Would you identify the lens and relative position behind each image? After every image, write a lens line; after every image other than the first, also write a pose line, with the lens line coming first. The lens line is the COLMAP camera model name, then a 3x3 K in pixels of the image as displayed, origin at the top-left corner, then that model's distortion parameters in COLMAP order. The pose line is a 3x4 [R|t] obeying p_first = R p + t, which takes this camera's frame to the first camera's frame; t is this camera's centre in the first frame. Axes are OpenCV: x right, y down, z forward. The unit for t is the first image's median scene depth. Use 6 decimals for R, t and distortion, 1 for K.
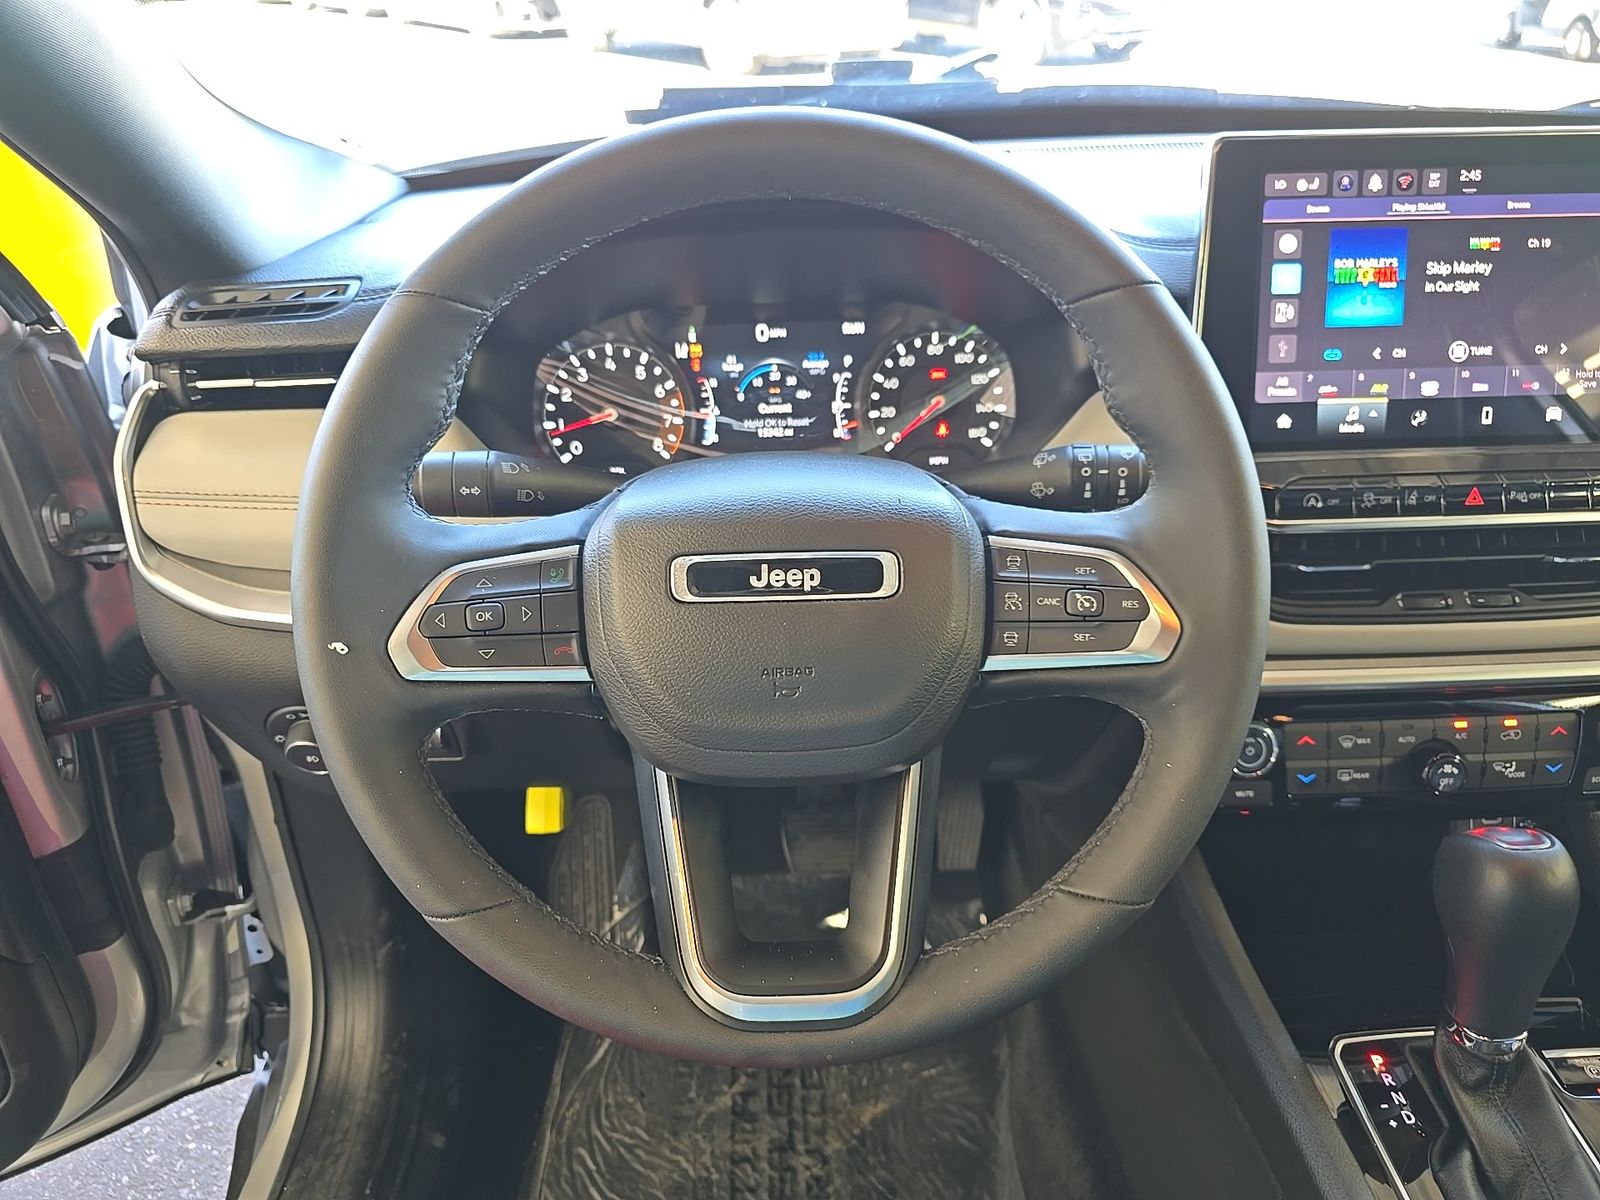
lens RADIAL K [[1150.8, 0, 800.0], [0, 1150.8, 600.0], [0, 0, 1]] dist [0.024945, -0.039773]
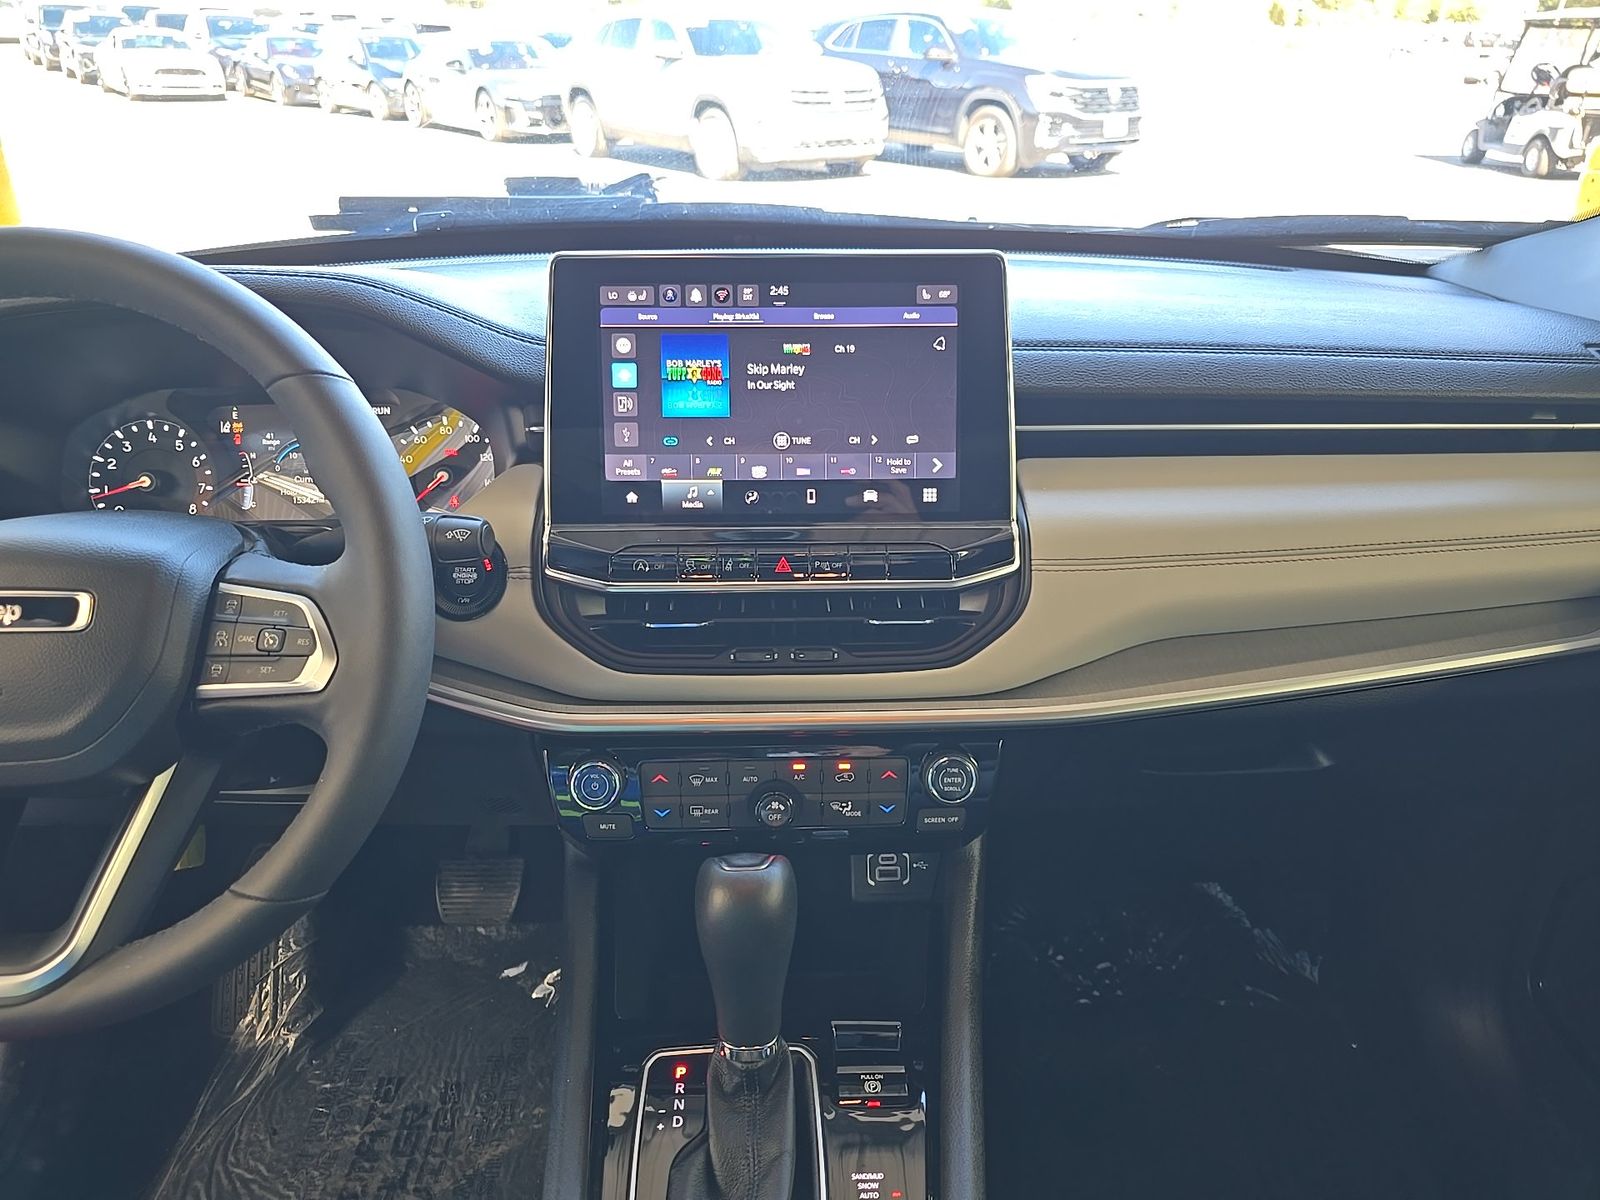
lens RADIAL K [[1133.2, 0, 800.0], [0, 1133.2, 600.0], [0, 0, 1]] dist [0.048509, -0.047623]
pose [[0.999754, 0.020790, -0.007678, 0.594586], [-0.021302, 0.997034, -0.073962, 0.026886], [0.006117, 0.074107, 0.997232, -0.116969]]
